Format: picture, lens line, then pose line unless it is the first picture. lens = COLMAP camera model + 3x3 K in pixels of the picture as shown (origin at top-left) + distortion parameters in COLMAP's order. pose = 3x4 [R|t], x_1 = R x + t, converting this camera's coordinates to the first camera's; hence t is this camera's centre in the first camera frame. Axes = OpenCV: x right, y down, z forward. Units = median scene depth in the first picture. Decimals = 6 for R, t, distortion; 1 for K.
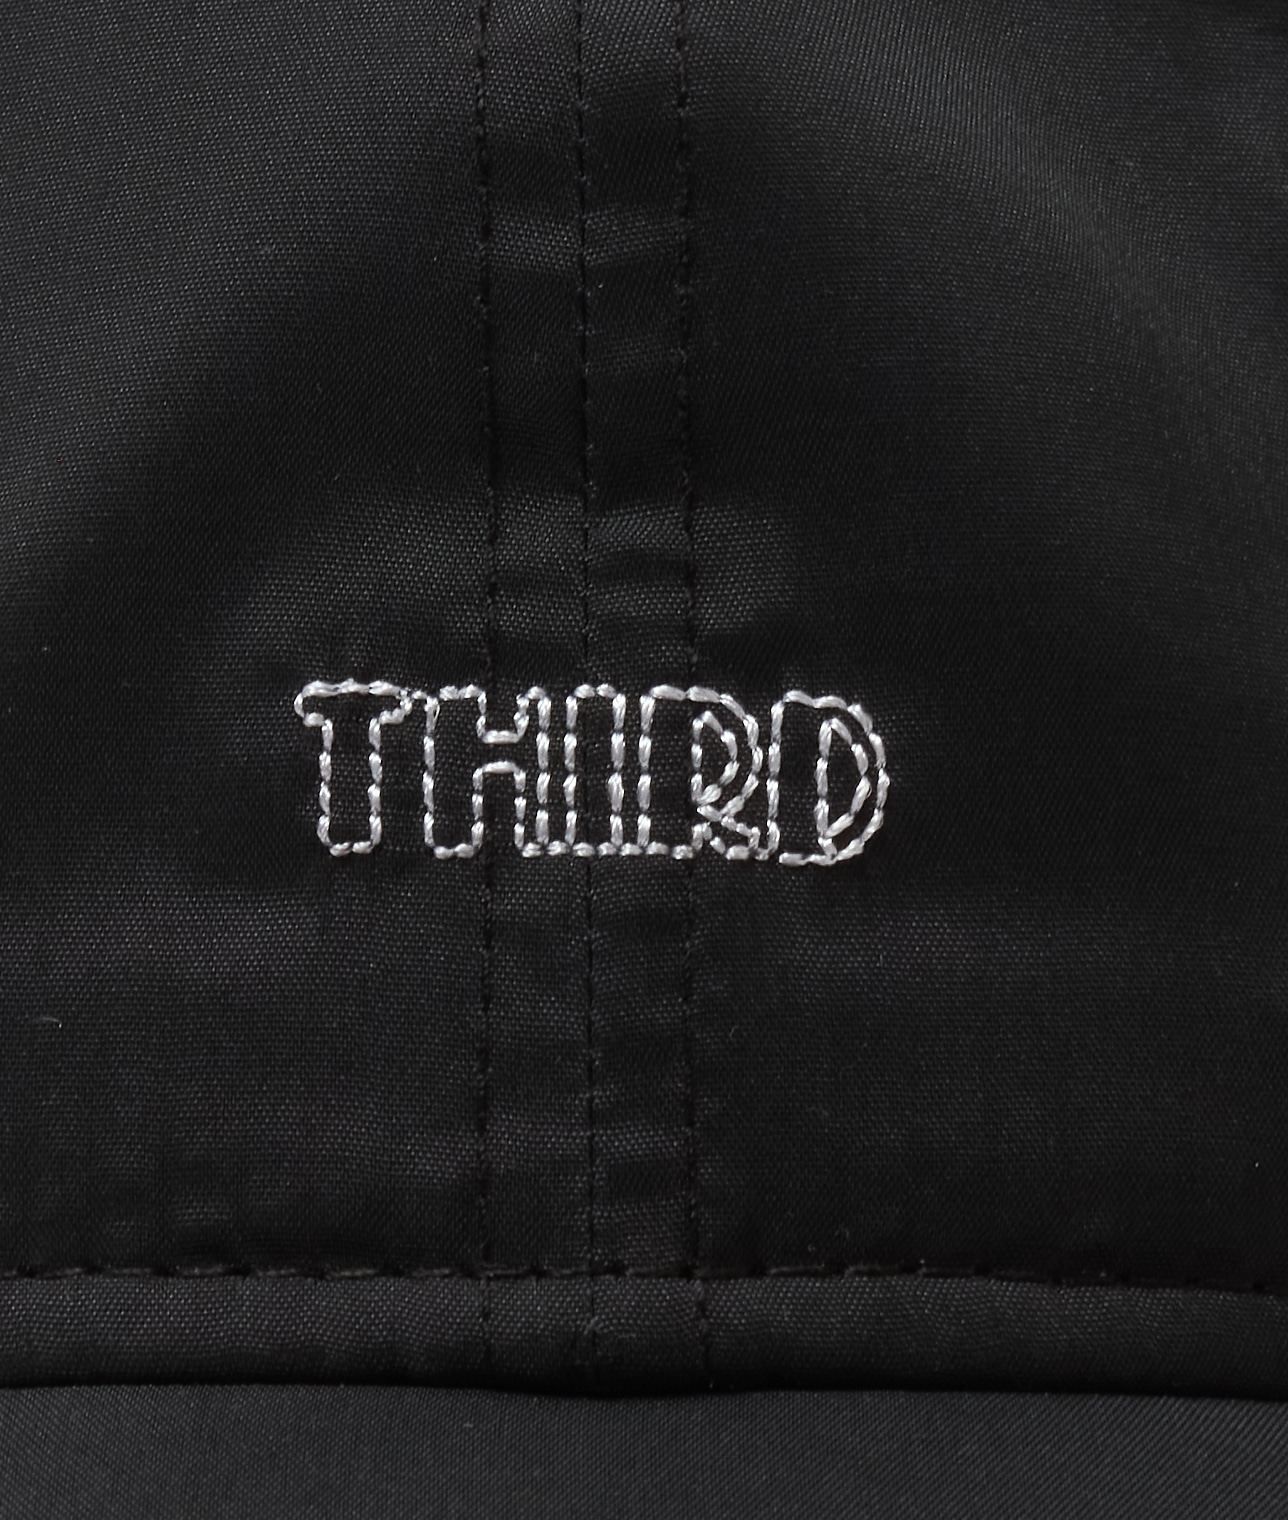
lens RADIAL K [[7672.2, 0, 644.0], [0, 7672.2, 760.1], [0, 0, 1]] dist [-0.007599, 0.000000]
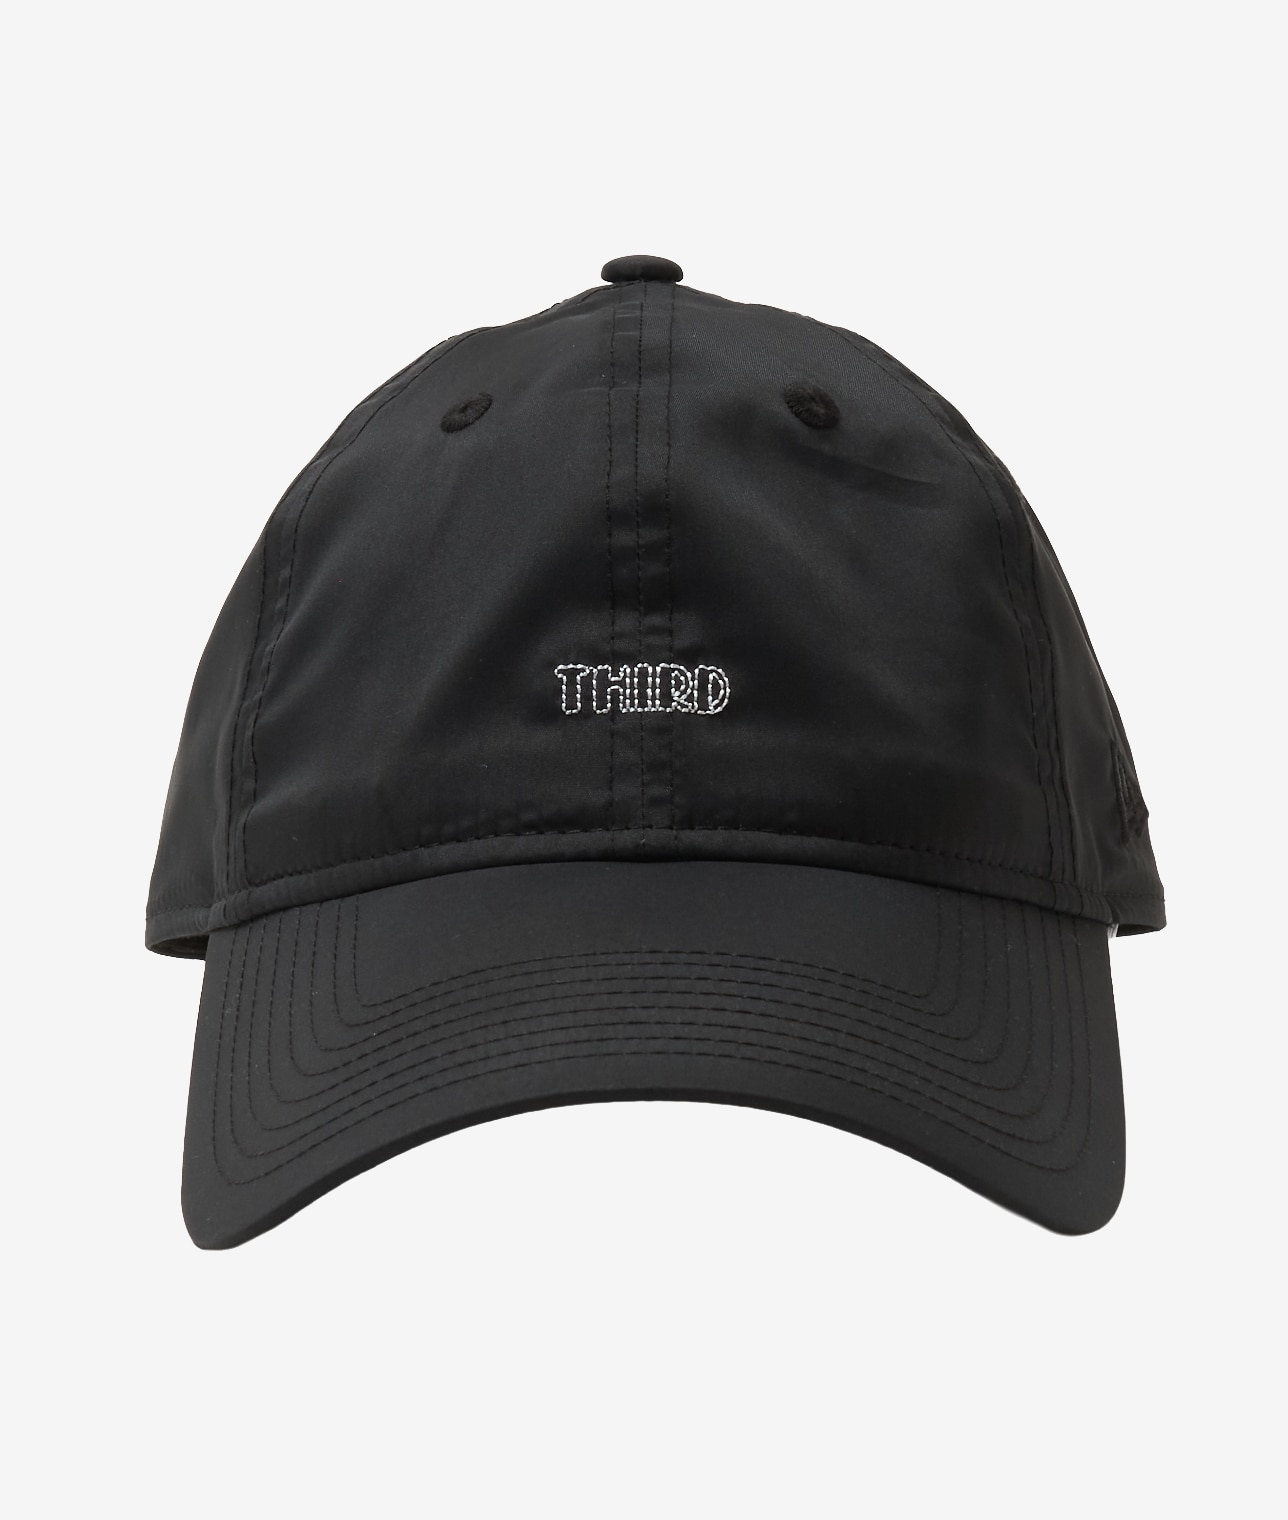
lens RADIAL K [[7672.2, 0, 643.9], [0, 7672.2, 759.6], [0, 0, 1]] dist [-0.007599, 0.000000]
pose [[0.999564, -0.015411, -0.025186, 0.079093], [0.011276, 0.987572, -0.156764, 0.565812], [0.027289, 0.156412, 0.987315, -2.353459]]
